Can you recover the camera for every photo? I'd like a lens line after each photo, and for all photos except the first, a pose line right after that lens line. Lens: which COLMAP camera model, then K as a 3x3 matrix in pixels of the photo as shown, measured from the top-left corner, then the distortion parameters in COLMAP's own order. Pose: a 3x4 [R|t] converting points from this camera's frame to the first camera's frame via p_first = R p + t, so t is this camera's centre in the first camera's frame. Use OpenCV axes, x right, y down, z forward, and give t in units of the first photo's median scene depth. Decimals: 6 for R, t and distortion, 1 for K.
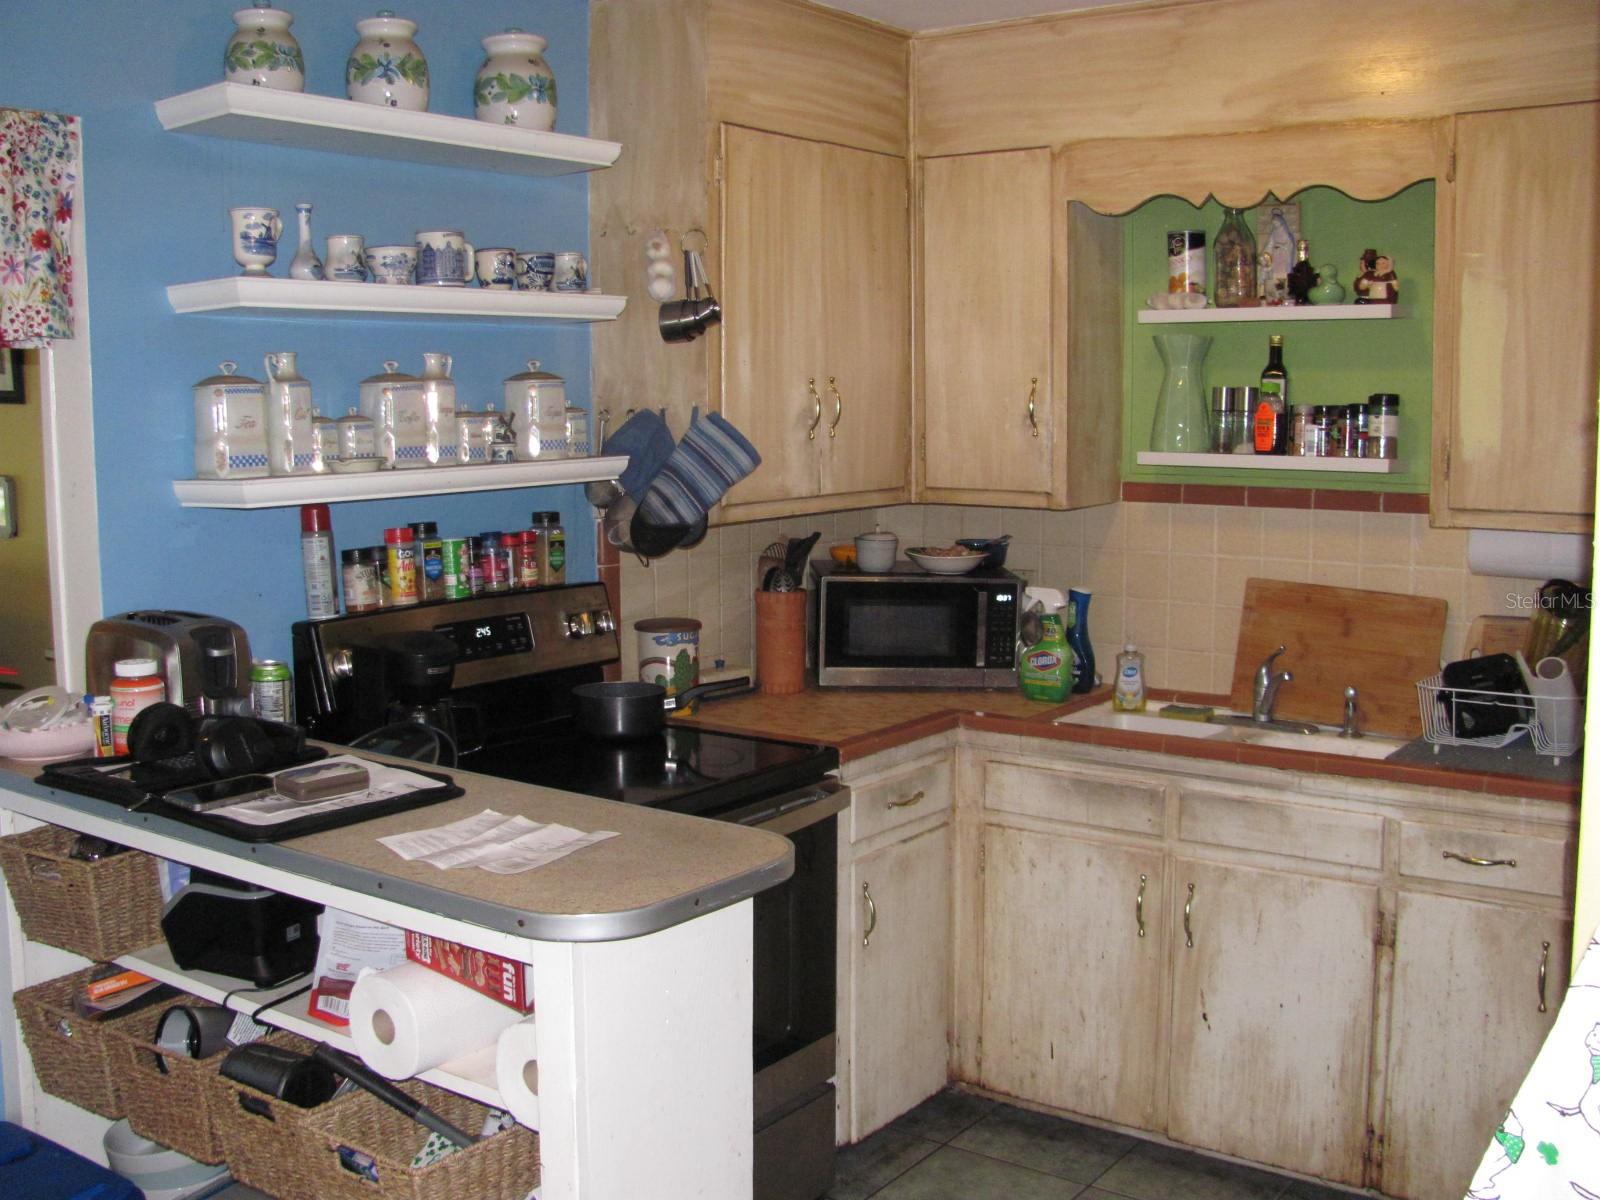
lens RADIAL K [[1702.7, 0, 771.9], [0, 1702.7, 592.7], [0, 0, 1]] dist [-0.214374, 0.254656]
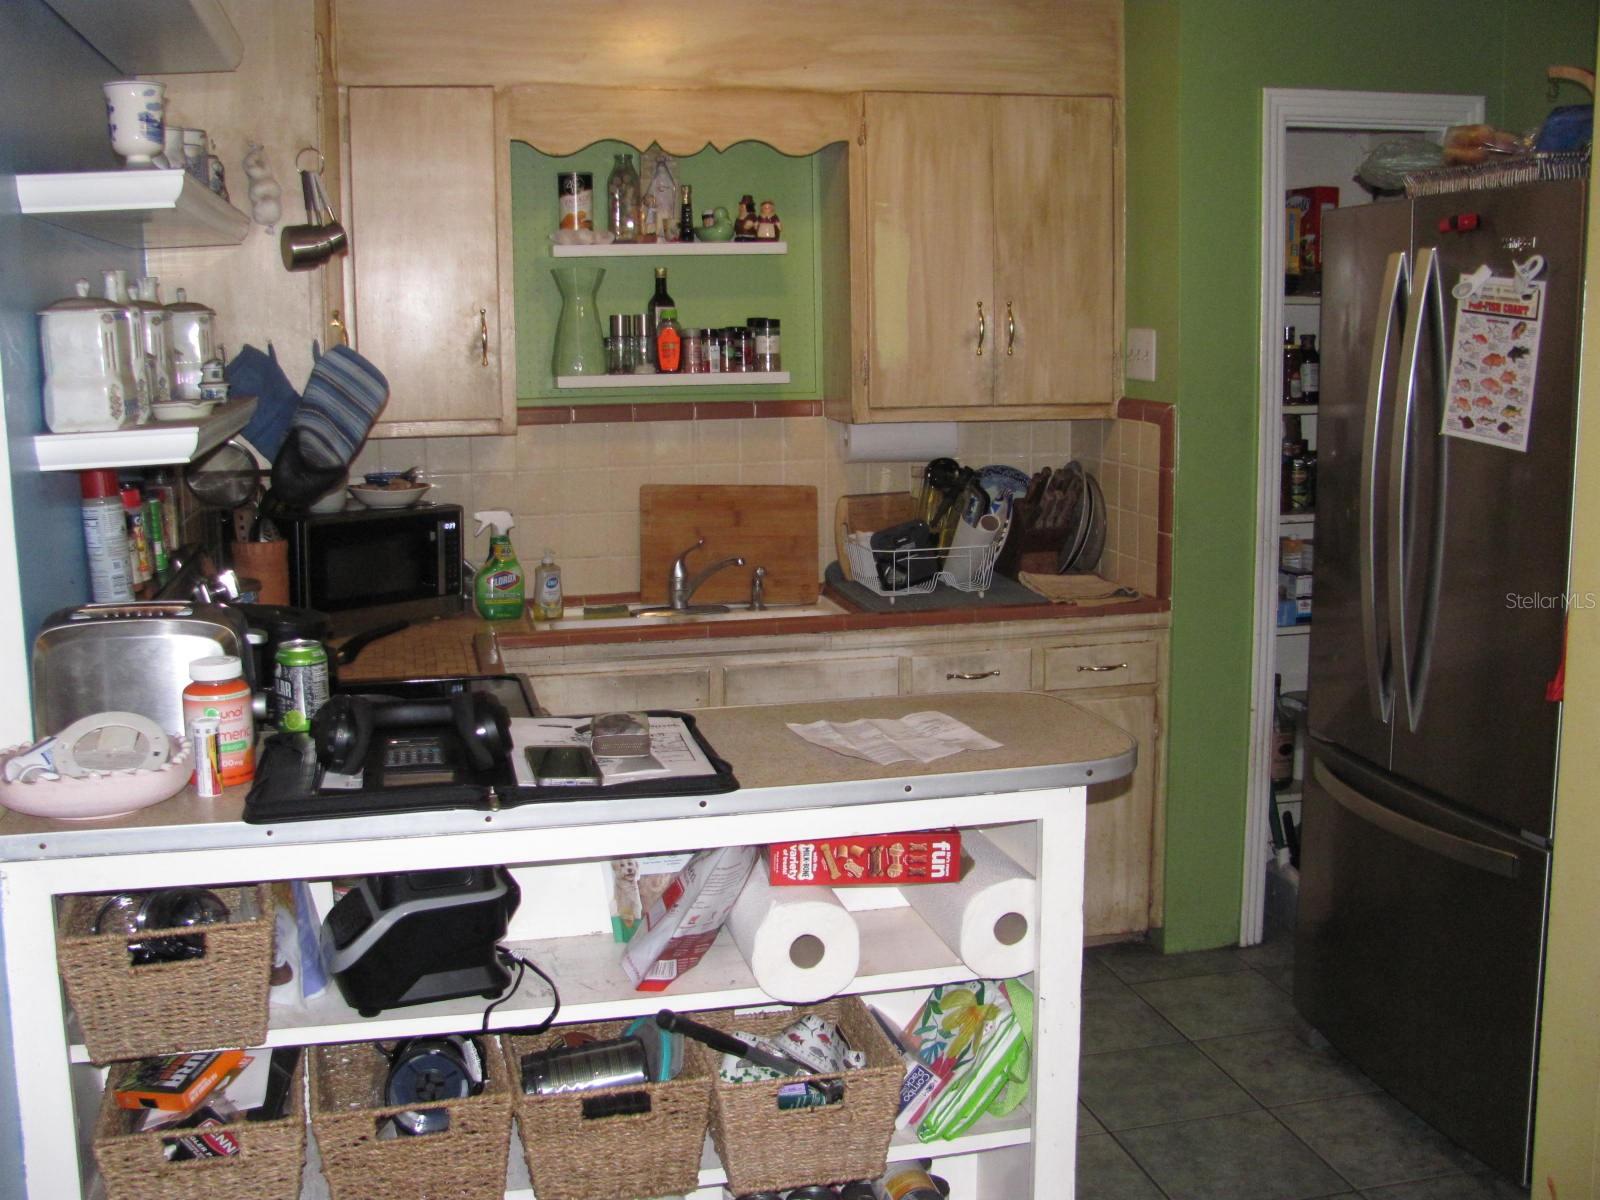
lens RADIAL K [[1702.7, 0, 771.9], [0, 1702.7, 592.7], [0, 0, 1]] dist [-0.214374, 0.254656]
pose [[0.647909, -0.123101, 0.751705, -0.564226], [0.101117, 0.992021, 0.075302, -0.015438], [-0.754977, 0.027221, 0.655186, 0.207667]]
